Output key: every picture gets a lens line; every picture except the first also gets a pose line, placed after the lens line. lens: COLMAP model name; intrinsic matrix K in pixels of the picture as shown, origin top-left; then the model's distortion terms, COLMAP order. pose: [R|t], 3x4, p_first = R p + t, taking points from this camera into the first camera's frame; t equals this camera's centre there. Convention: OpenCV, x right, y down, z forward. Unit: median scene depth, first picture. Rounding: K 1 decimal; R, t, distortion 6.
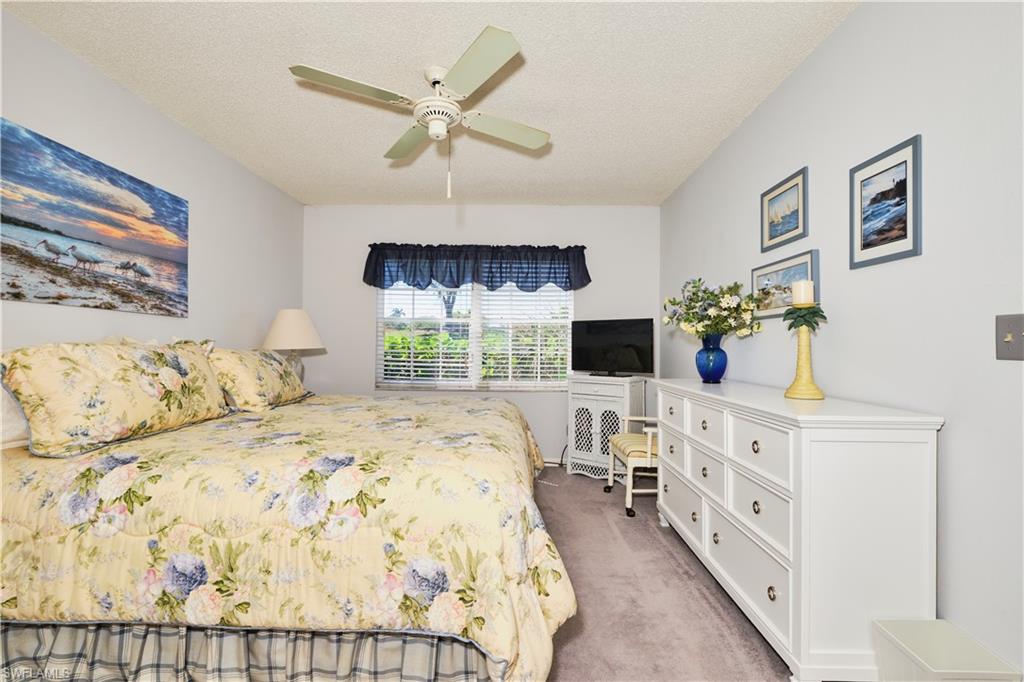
lens RADIAL K [[468.6, 0, 507.7], [0, 468.6, 351.9], [0, 0, 1]] dist [-0.001089, -0.000348]
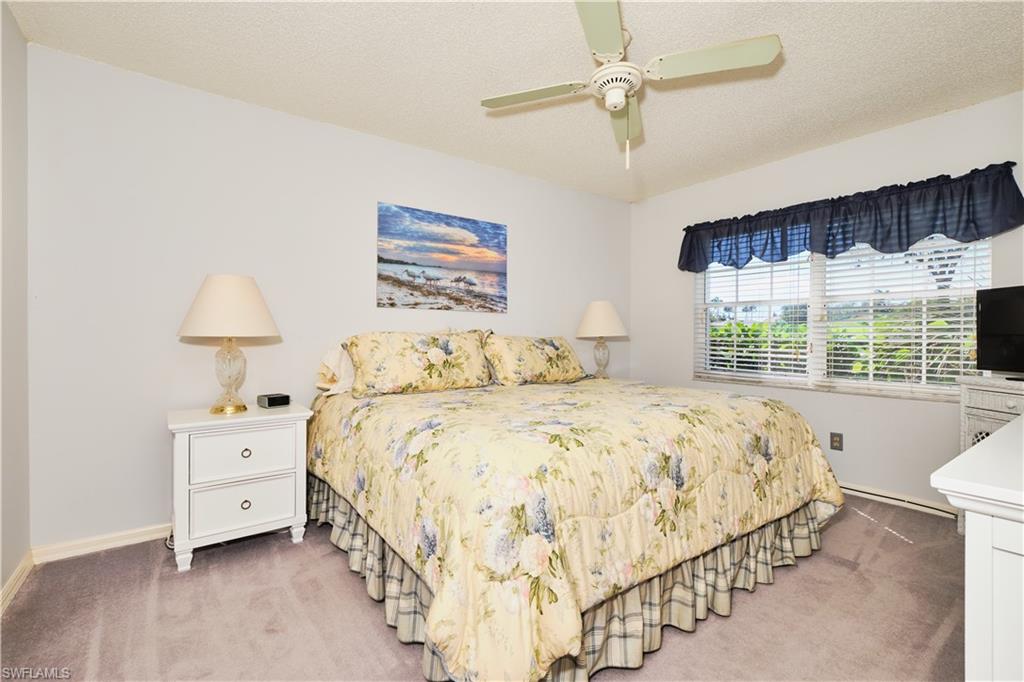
lens RADIAL K [[454.0, 0, 510.2], [0, 454.0, 348.8], [0, 0, 1]] dist [0.000258, -0.000547]
pose [[0.610460, 0.017163, -0.791861, 0.429835], [-0.005421, 0.999832, 0.017492, 0.007875], [0.792029, -0.006385, 0.610451, 0.267955]]
